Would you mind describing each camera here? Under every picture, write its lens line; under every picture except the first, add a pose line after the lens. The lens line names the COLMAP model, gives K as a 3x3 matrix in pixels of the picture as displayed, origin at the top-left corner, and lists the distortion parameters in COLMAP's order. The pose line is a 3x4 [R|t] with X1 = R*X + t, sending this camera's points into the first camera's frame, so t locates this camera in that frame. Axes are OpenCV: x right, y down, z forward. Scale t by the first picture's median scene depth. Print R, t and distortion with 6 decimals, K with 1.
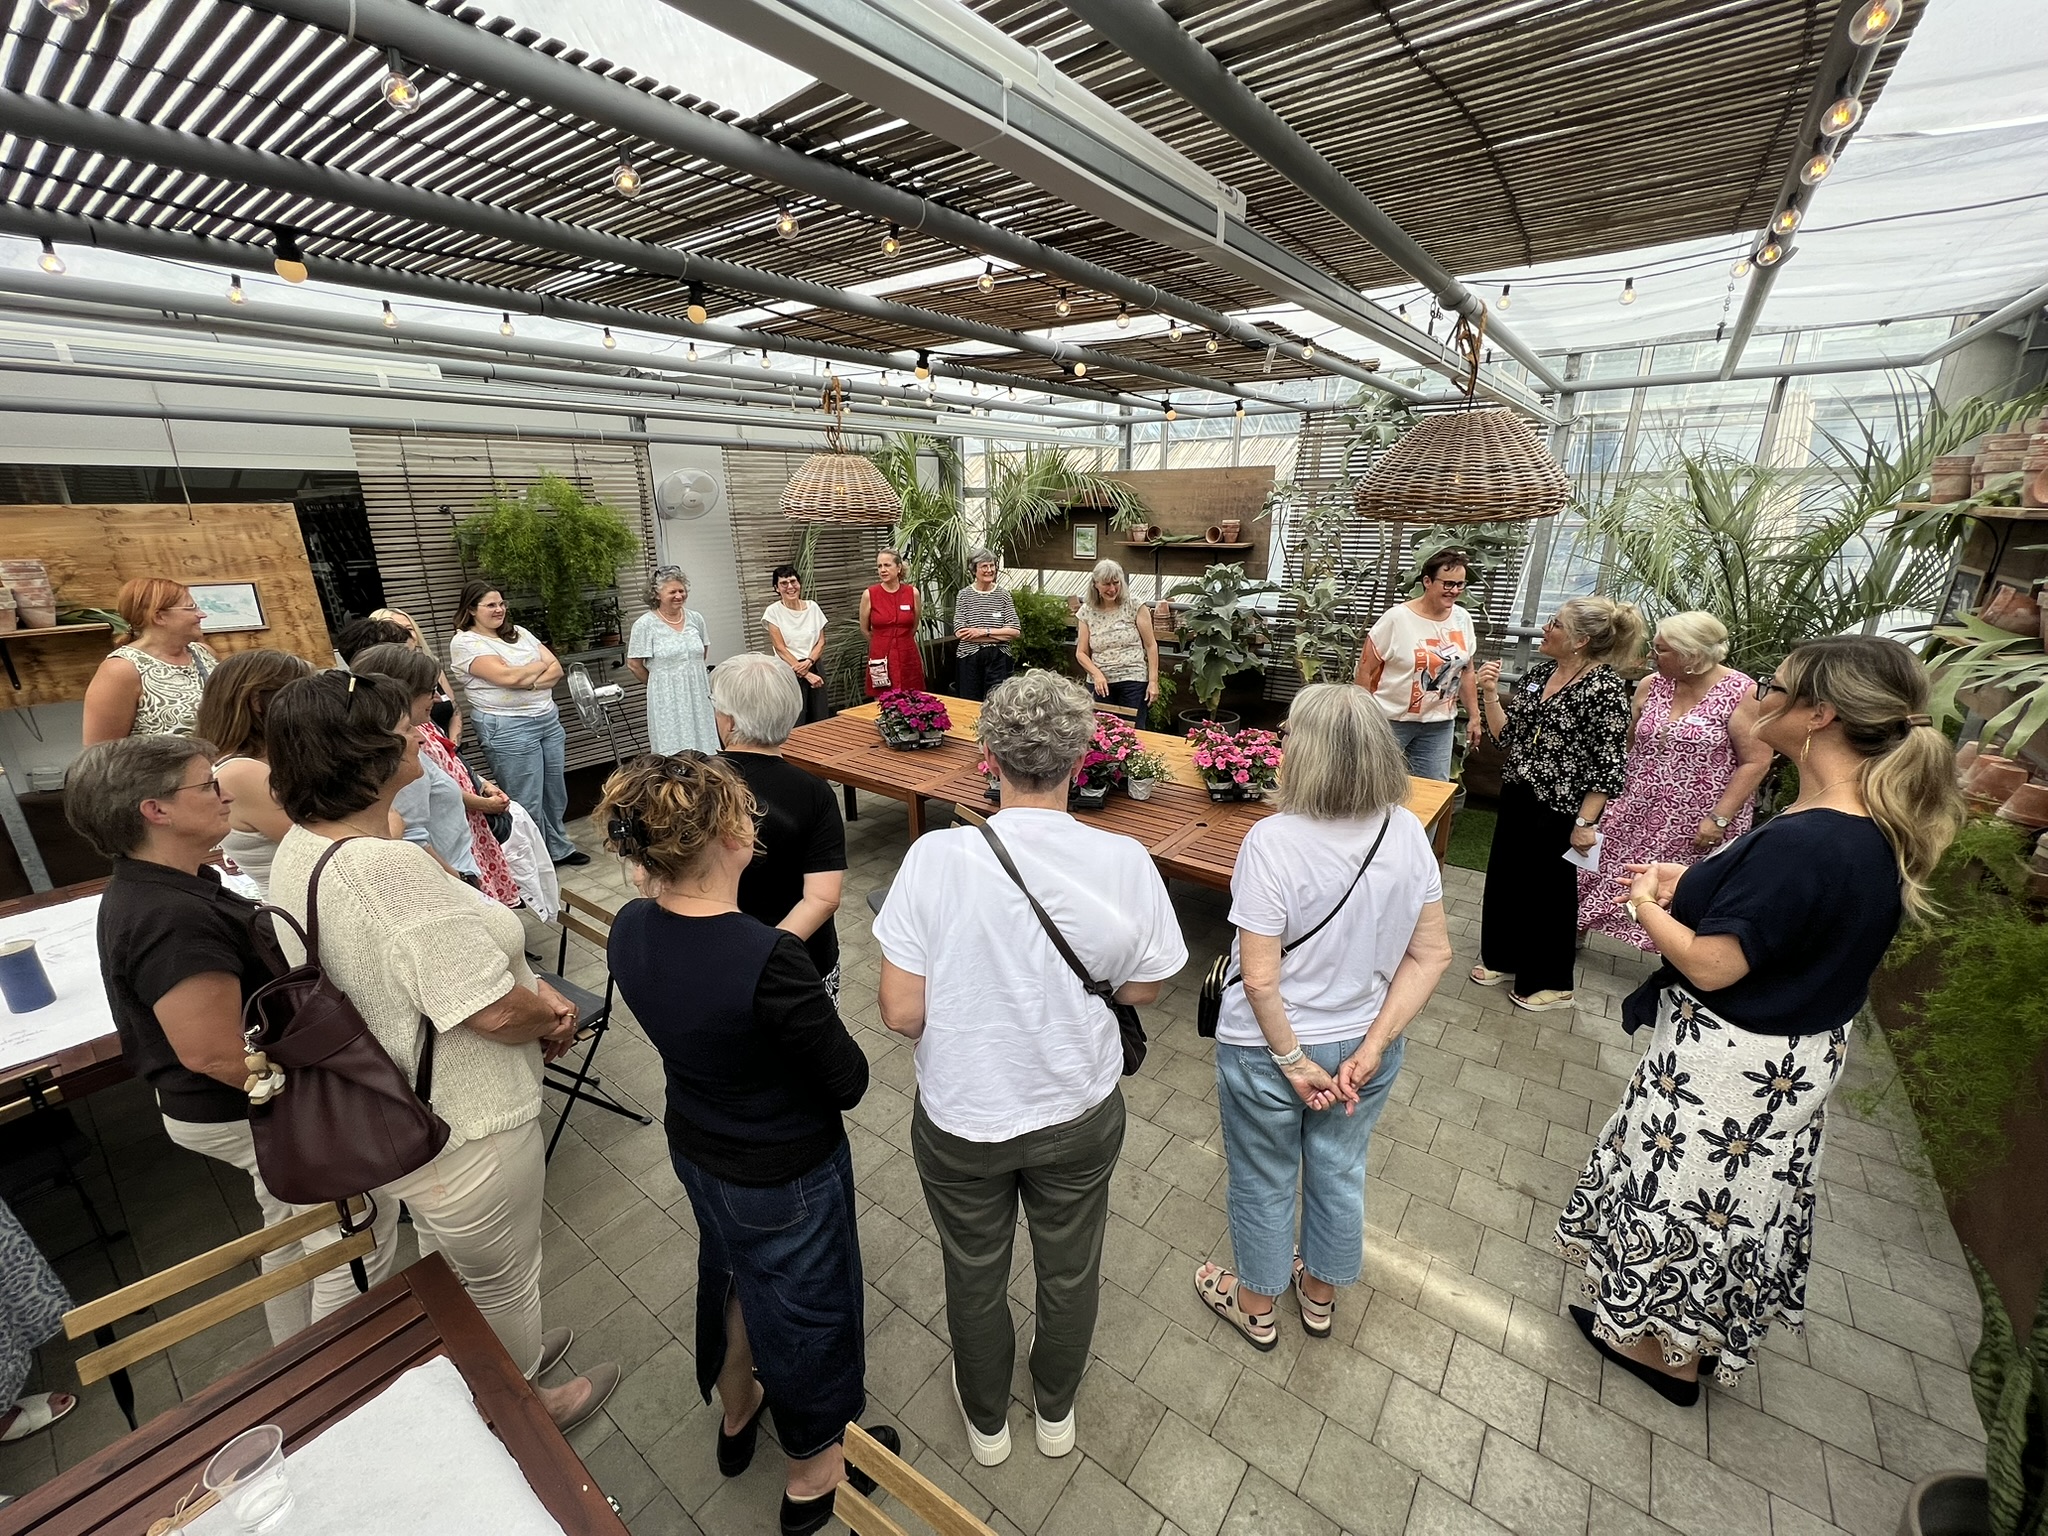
lens RADIAL K [[835.7, 0, 1024.0], [0, 835.7, 768.0], [0, 0, 1]] dist [0.001472, 0.000226]
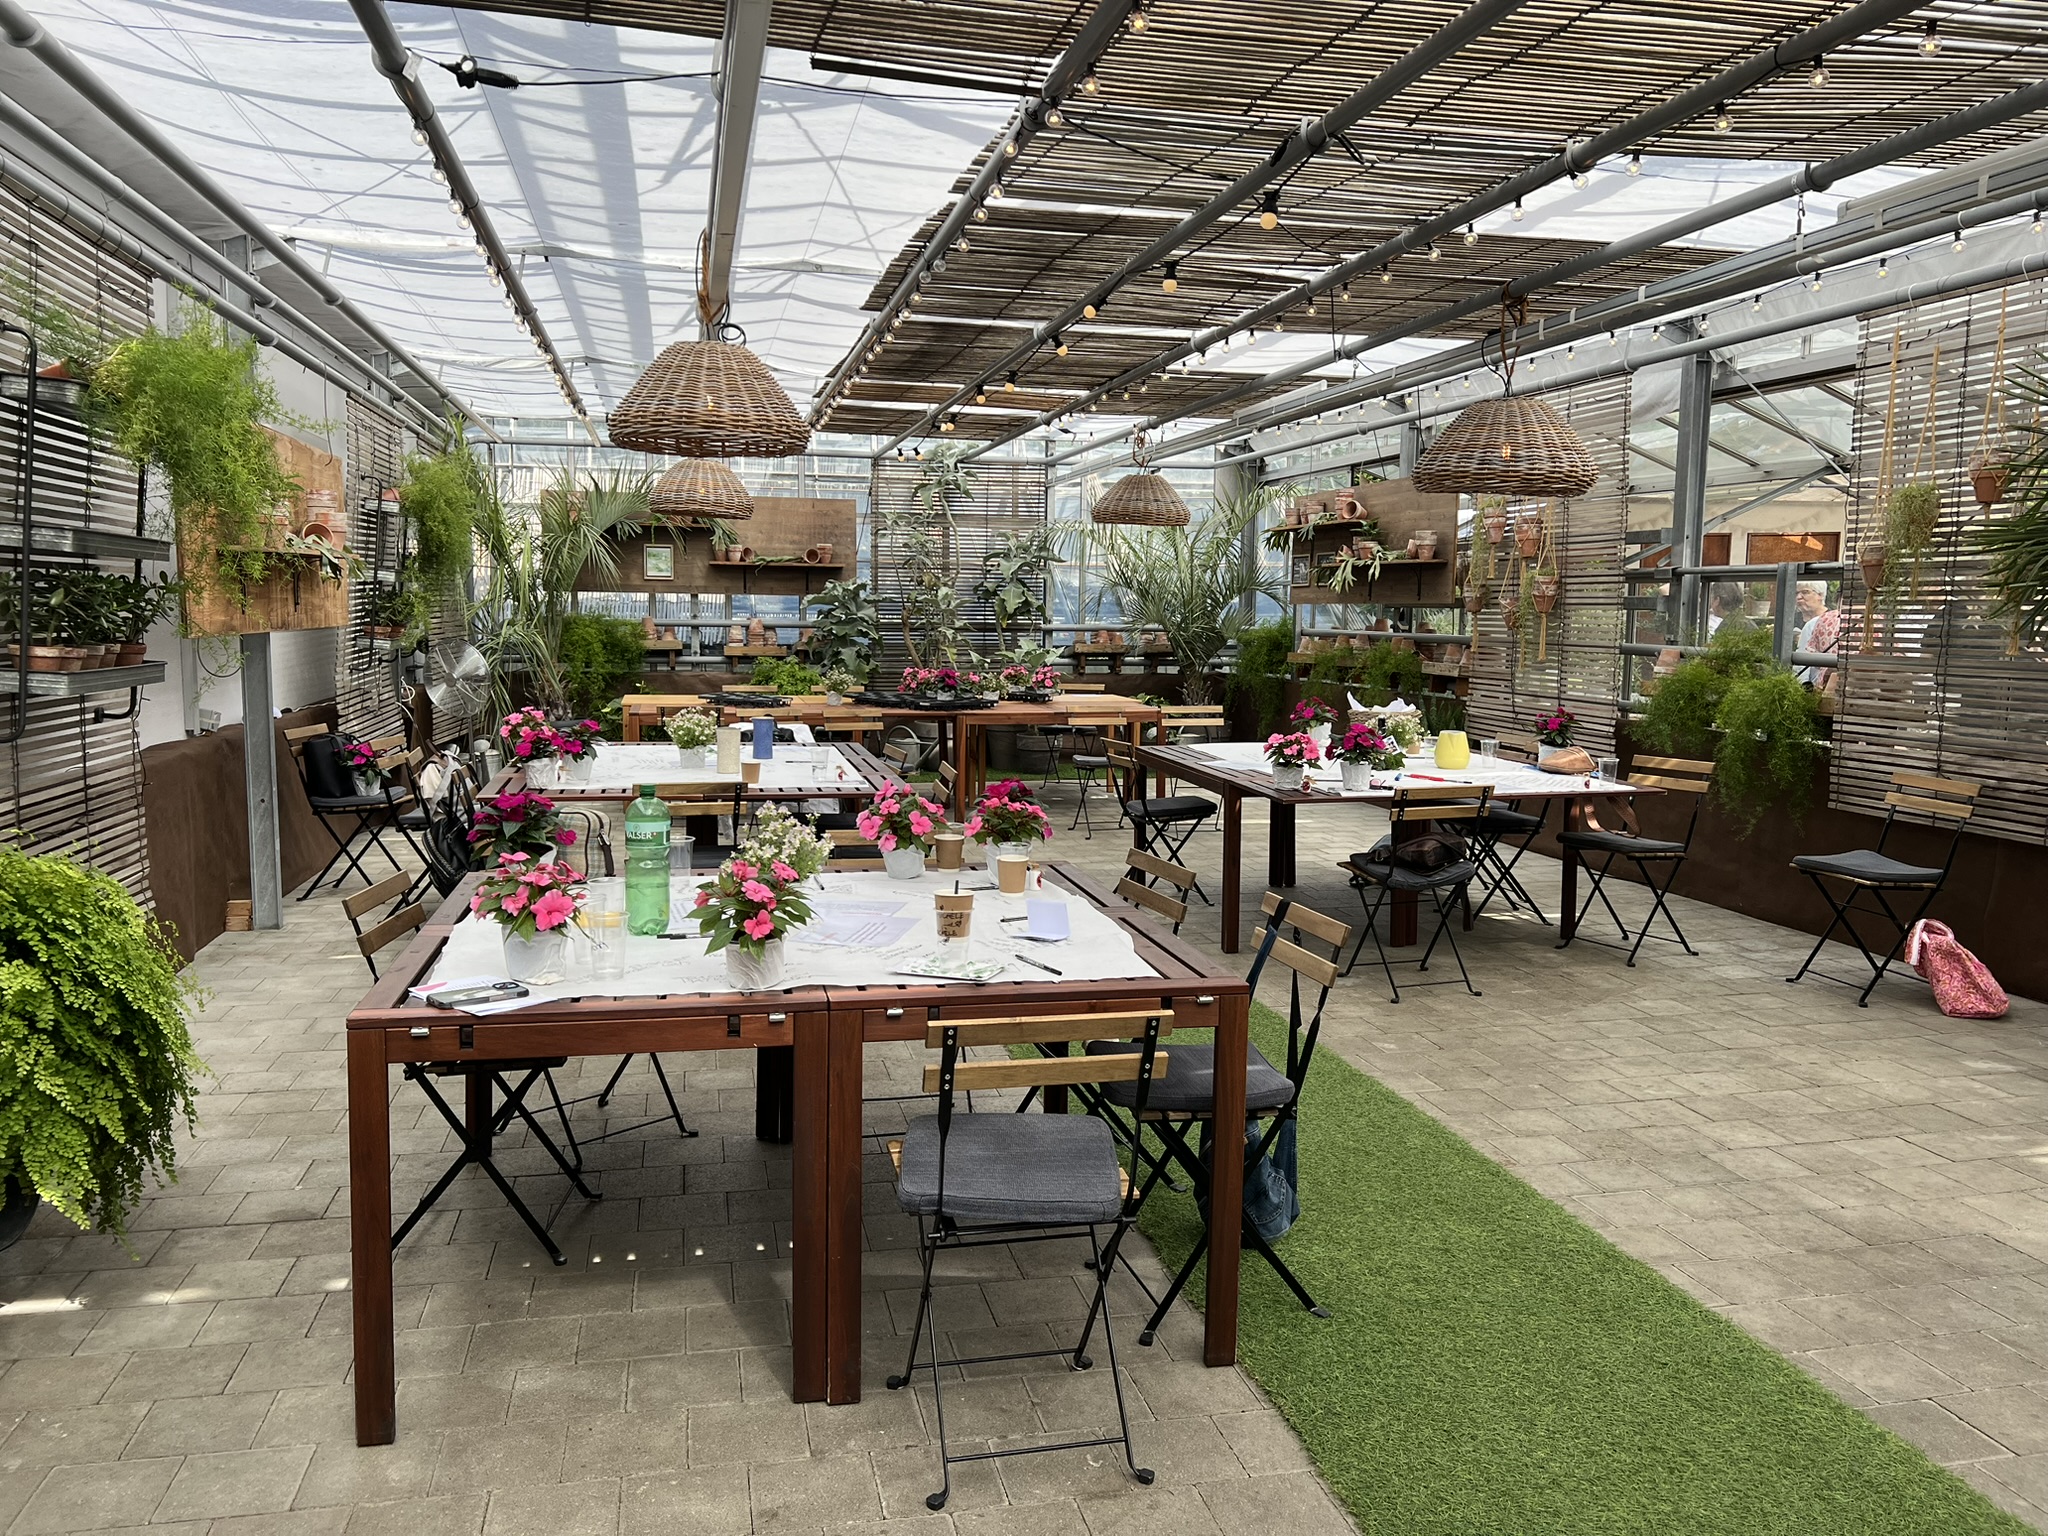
lens RADIAL K [[1542.1, 0, 1024.0], [0, 1542.1, 768.0], [0, 0, 1]] dist [0.104957, -0.149009]
pose [[0.656760, -0.058699, 0.751812, -1.139584], [0.205660, 0.973116, -0.103680, 0.262145], [-0.725514, 0.222710, 0.651175, -0.470828]]
